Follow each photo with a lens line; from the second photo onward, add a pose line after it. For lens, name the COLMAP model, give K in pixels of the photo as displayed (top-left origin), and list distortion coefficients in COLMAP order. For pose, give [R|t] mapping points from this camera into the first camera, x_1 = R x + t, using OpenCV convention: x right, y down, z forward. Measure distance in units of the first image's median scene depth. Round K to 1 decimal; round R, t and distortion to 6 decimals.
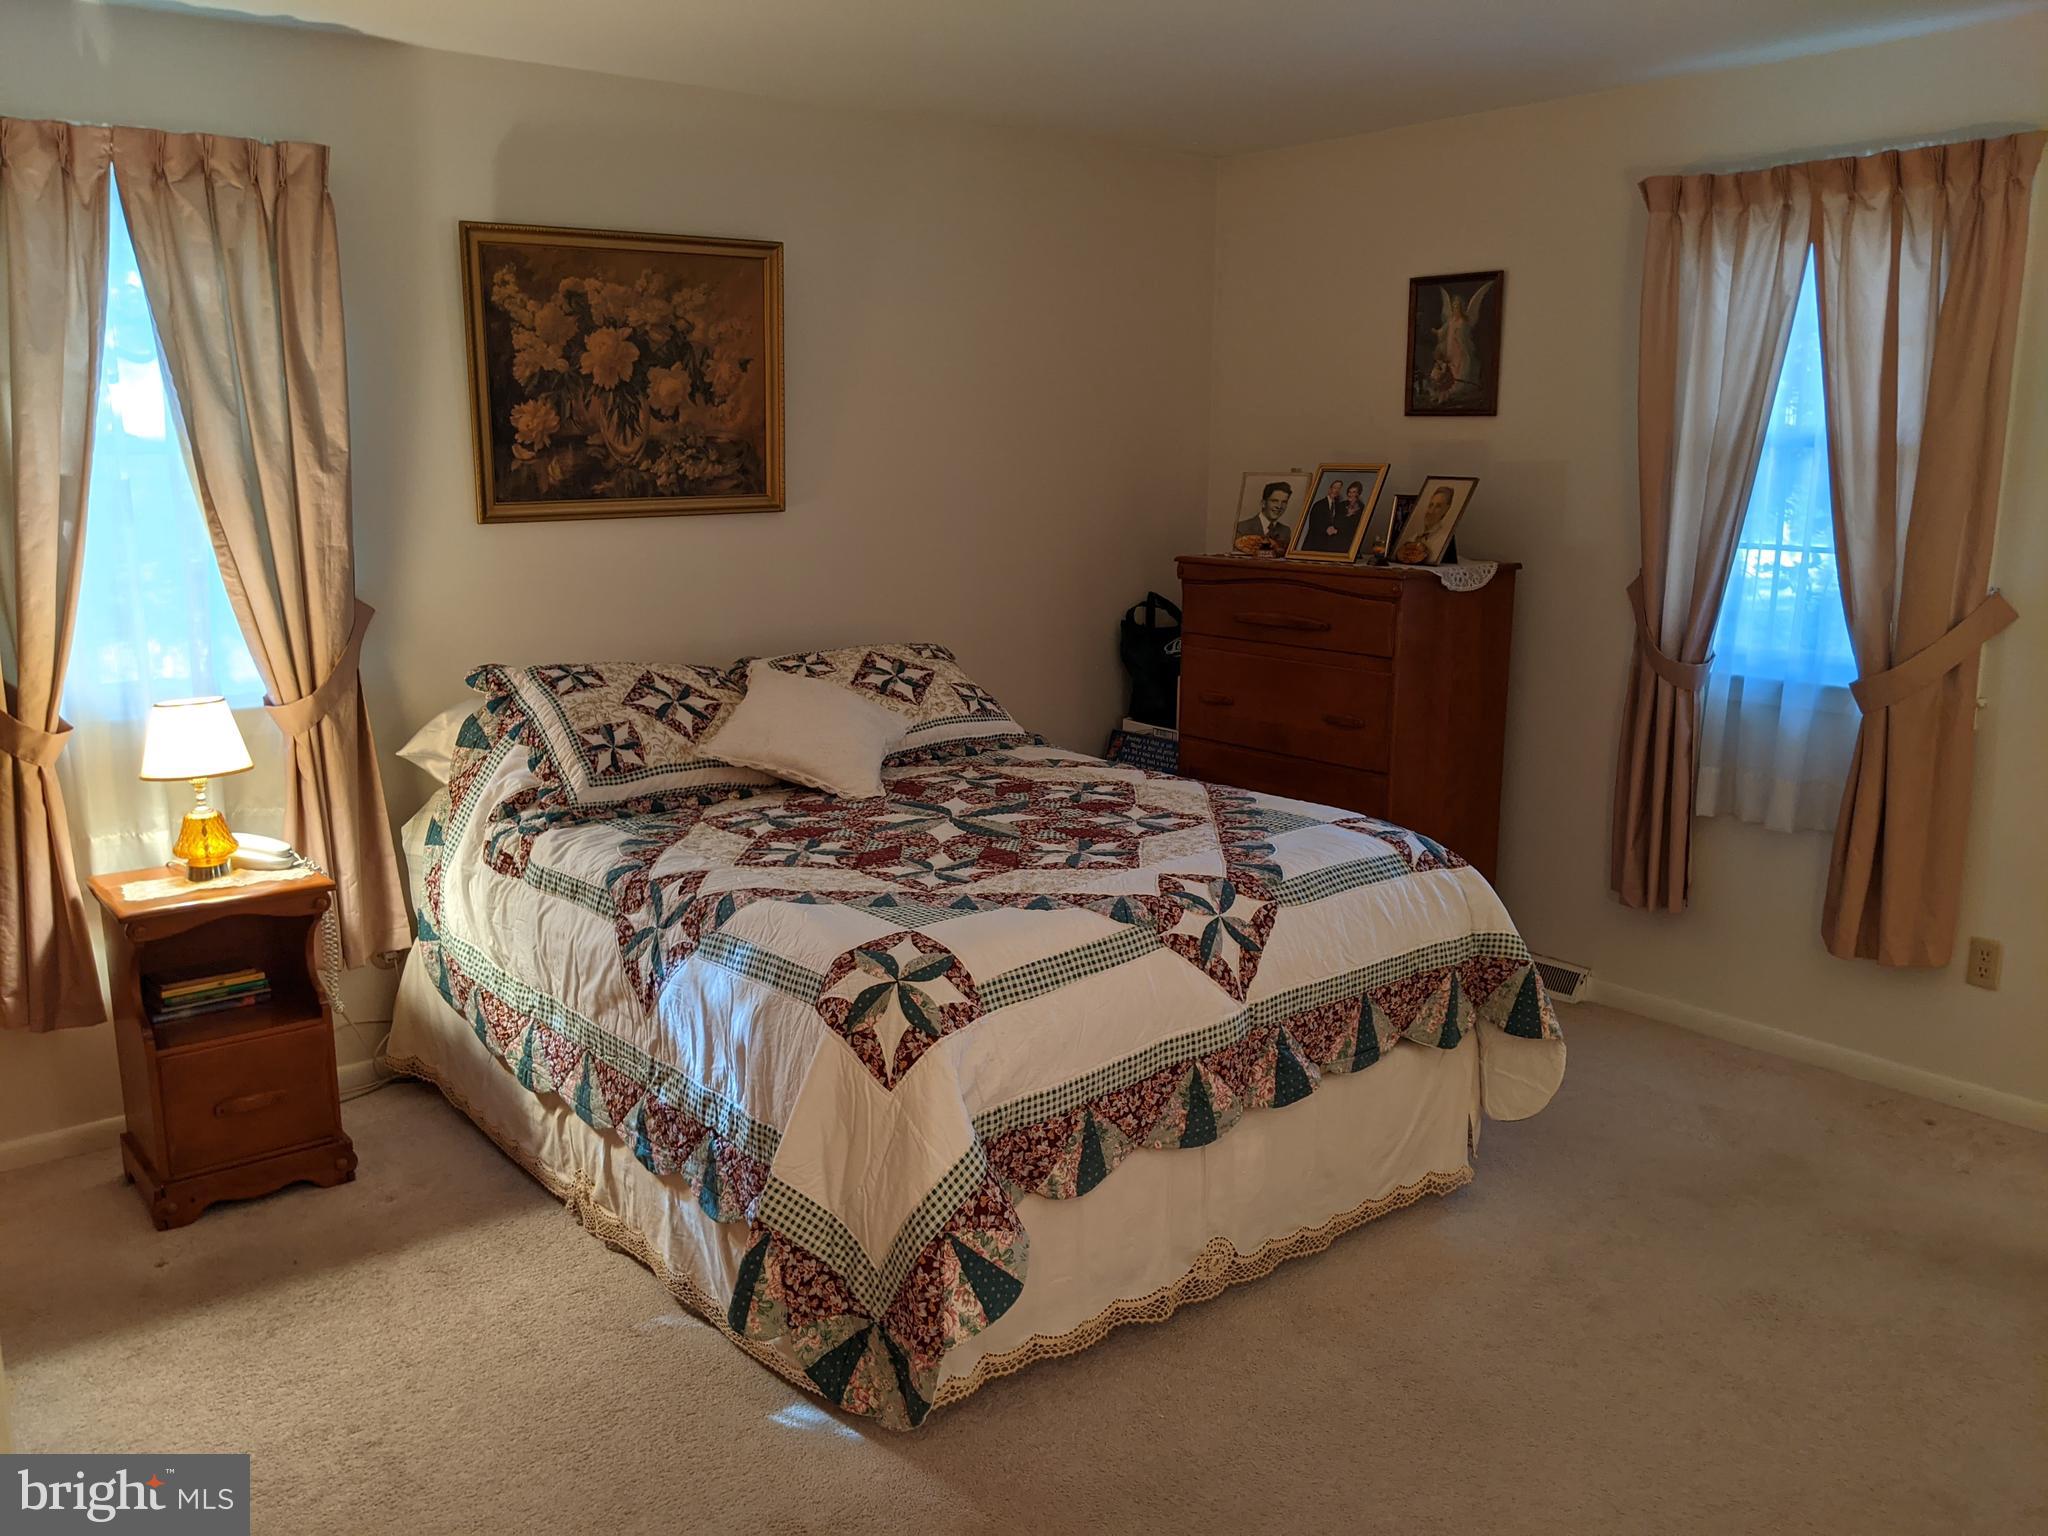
lens RADIAL K [[1628.8, 0, 1015.8], [0, 1628.8, 775.0], [0, 0, 1]] dist [0.074625, -0.134602]
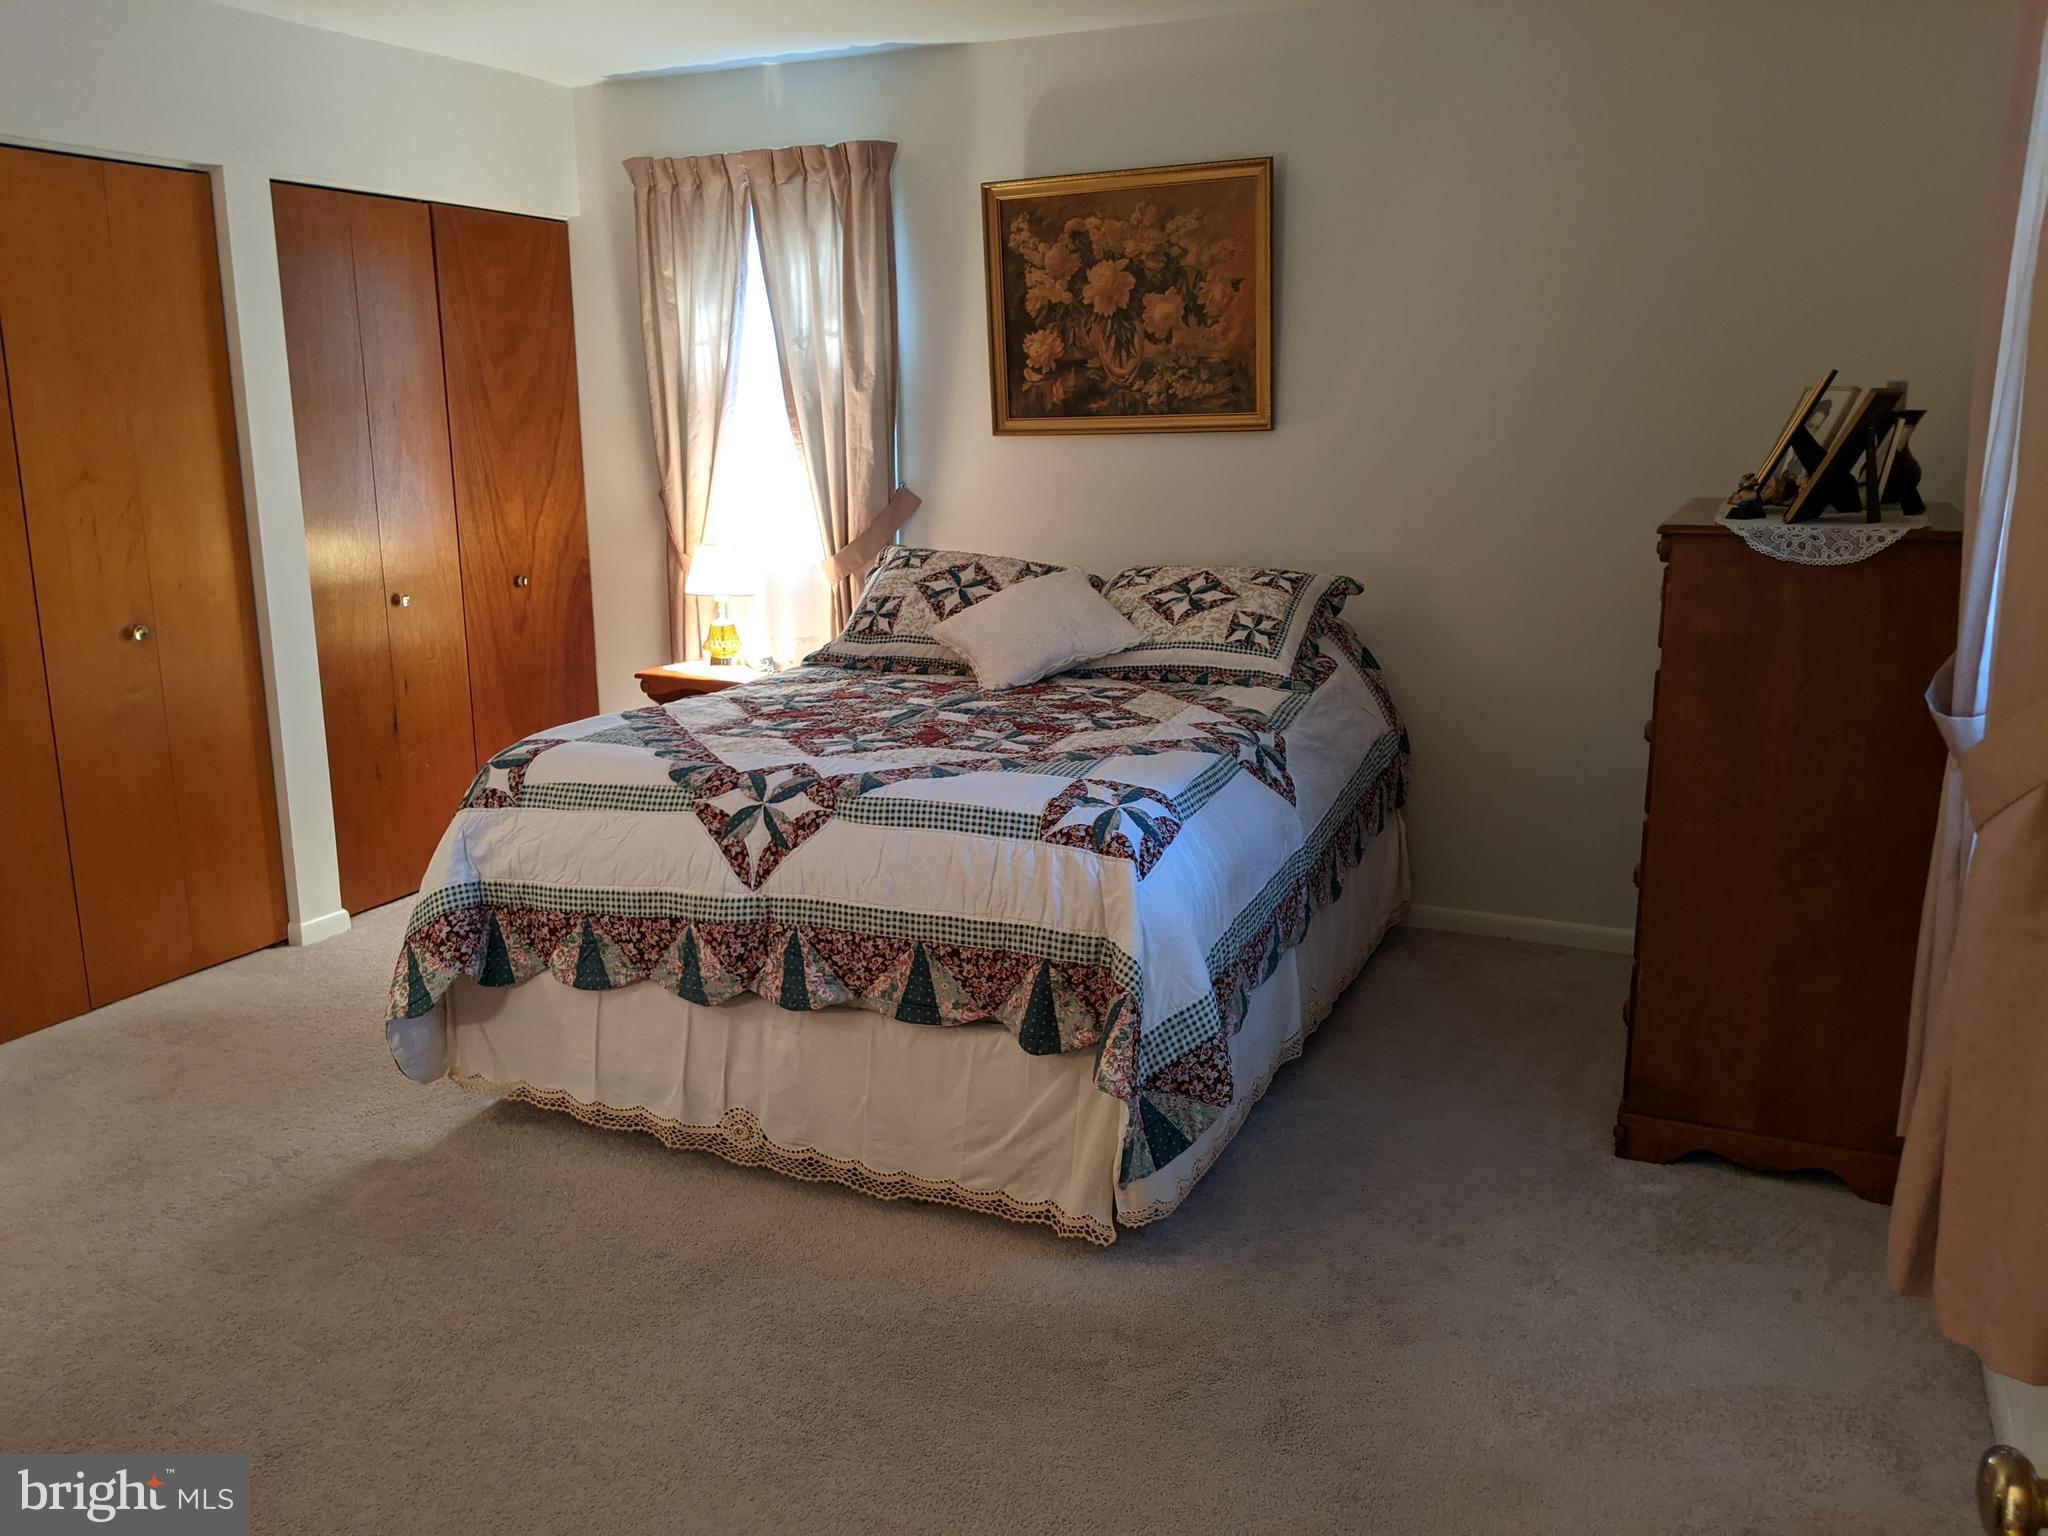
lens RADIAL K [[1628.8, 0, 1016.8], [0, 1628.8, 765.6], [0, 0, 1]] dist [0.074625, -0.134602]
pose [[0.448677, 0.188768, -0.873531, 0.767234], [-0.171771, 0.977429, 0.122993, -0.064274], [0.877031, 0.094863, 0.470974, 0.458855]]
